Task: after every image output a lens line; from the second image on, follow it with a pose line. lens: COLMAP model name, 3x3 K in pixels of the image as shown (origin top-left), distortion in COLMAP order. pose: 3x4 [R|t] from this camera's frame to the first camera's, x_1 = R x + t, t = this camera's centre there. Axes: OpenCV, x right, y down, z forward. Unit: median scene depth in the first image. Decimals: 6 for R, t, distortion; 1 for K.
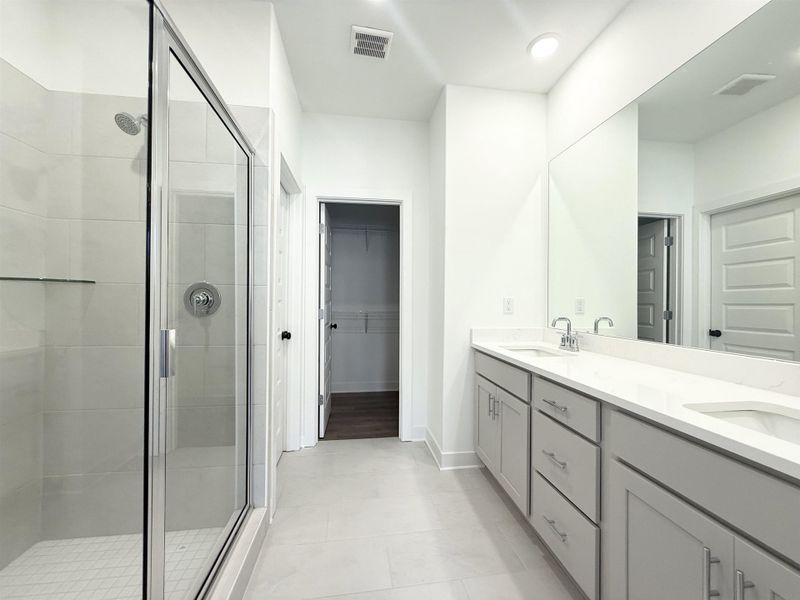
lens RADIAL K [[319.0, 0, 398.0], [0, 319.0, 299.9], [0, 0, 1]] dist [0.000967, 0.000151]
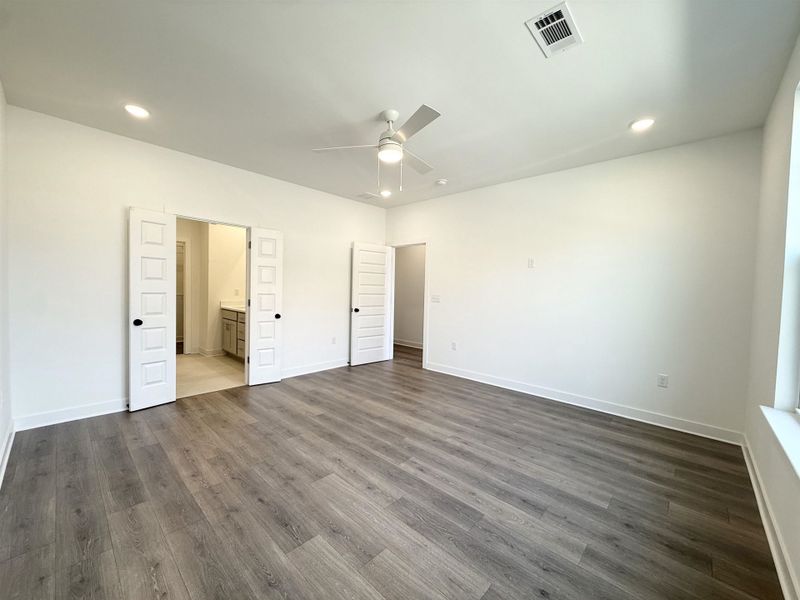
lens RADIAL K [[319.0, 0, 398.0], [0, 319.0, 299.9], [0, 0, 1]] dist [0.000967, 0.000151]
pose [[0.775083, -0.007013, 0.631821, -0.391532], [-0.022995, 0.998963, 0.039297, -0.071183], [-0.631441, -0.044988, 0.774118, -2.599384]]
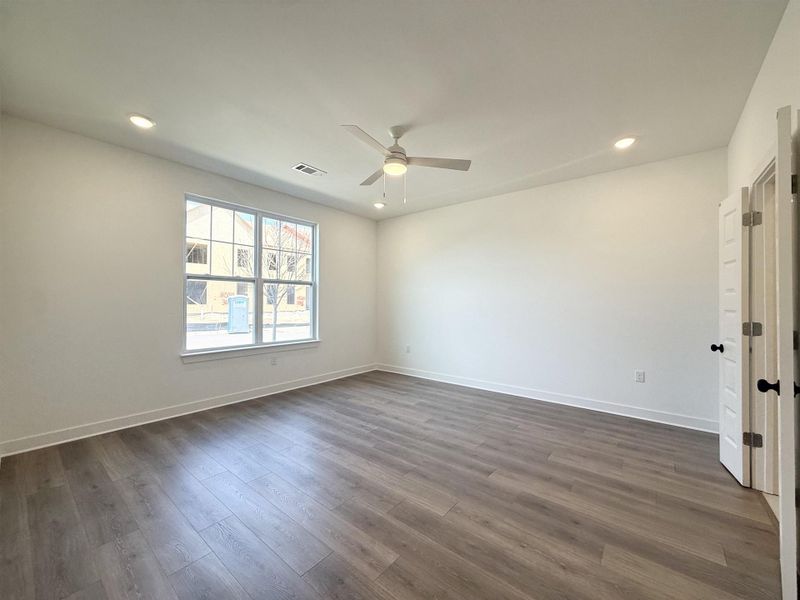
lens RADIAL K [[319.0, 0, 398.0], [0, 319.0, 299.9], [0, 0, 1]] dist [0.000967, 0.000151]
pose [[-0.731266, -0.014007, -0.681949, 1.763746], [-0.005956, 0.999882, -0.014150, -0.018563], [0.682067, -0.006285, -0.731263, -0.019433]]
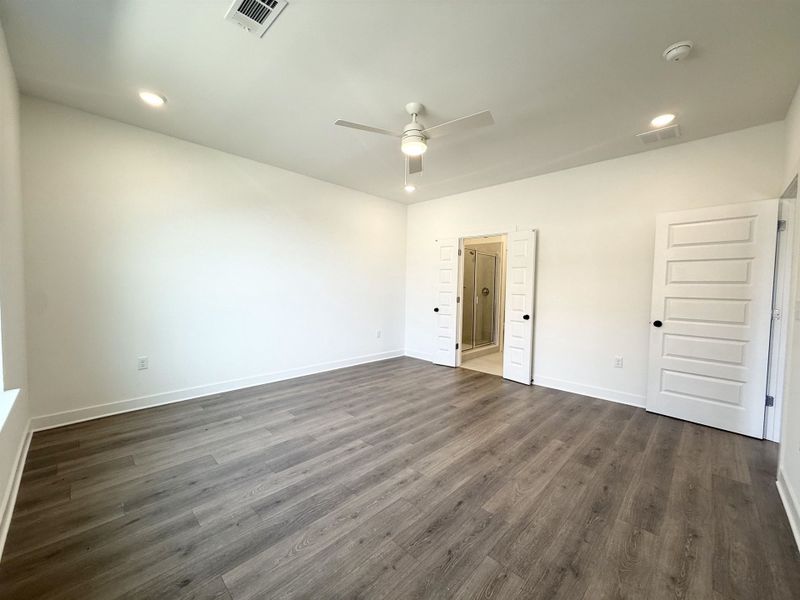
lens RADIAL K [[319.0, 0, 398.0], [0, 319.0, 299.9], [0, 0, 1]] dist [0.000967, 0.000151]
pose [[0.616705, 0.039669, -0.786194, 1.868905], [-0.013658, 0.999118, 0.039700, -0.039325], [0.787076, -0.013745, 0.616703, -2.351547]]
